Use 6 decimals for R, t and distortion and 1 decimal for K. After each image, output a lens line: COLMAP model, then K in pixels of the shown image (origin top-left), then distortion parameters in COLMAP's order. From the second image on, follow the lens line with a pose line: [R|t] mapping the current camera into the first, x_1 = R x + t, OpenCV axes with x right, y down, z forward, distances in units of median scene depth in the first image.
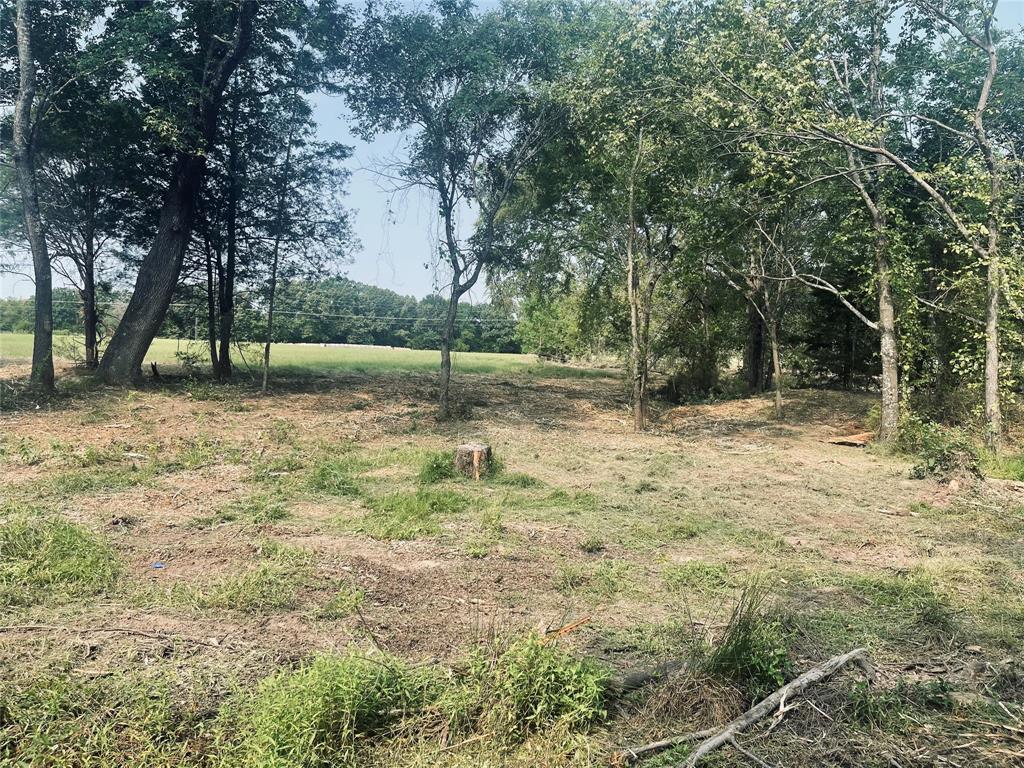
lens RADIAL K [[760.6, 0, 500.0], [0, 760.6, 381.4], [0, 0, 1]] dist [0.066359, -0.084066]
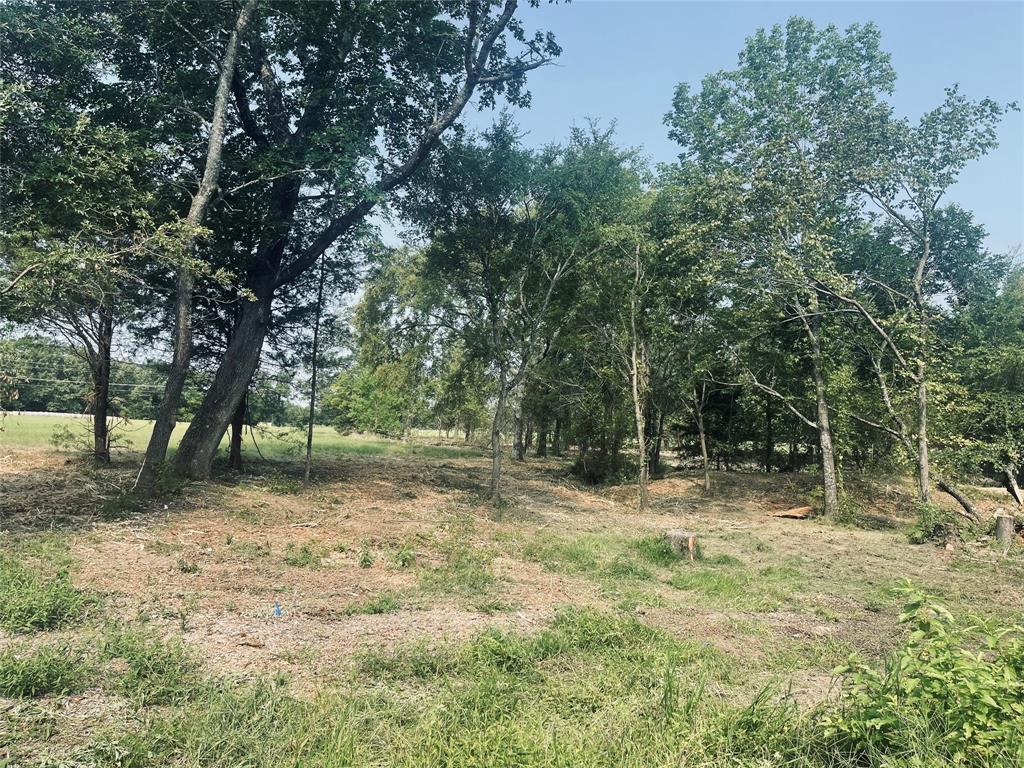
lens RADIAL K [[760.6, 0, 500.0], [0, 760.6, 381.4], [0, 0, 1]] dist [0.066359, -0.084066]
pose [[0.933806, 0.029695, 0.356547, -0.446940], [0.003278, 0.995798, -0.091519, -0.026524], [-0.357766, 0.086629, 0.929784, -0.026788]]
